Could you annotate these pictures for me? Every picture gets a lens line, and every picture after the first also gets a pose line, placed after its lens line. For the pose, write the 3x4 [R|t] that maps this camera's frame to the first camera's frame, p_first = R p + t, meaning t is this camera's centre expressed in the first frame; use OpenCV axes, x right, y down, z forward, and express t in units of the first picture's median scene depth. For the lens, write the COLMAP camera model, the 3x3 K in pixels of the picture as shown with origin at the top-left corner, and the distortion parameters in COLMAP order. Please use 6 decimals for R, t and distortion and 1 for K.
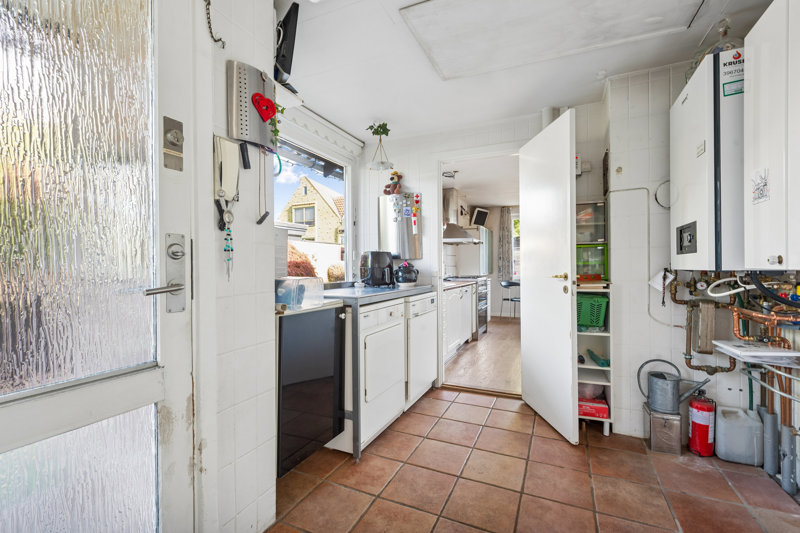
lens RADIAL K [[354.6, 0, 402.3], [0, 354.6, 268.4], [0, 0, 1]] dist [-0.001818, 0.000031]
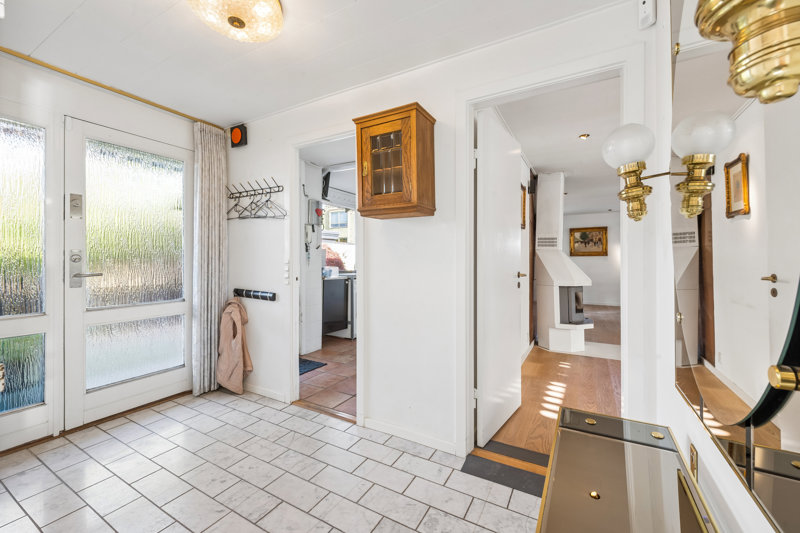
lens RADIAL K [[332.7, 0, 397.3], [0, 332.7, 261.8], [0, 0, 1]] dist [0.000362, 0.000000]
pose [[0.995108, 0.004788, -0.098681, 0.484995], [-0.005274, 0.999975, -0.004669, -0.002841], [0.098657, 0.005166, 0.995108, -1.519470]]
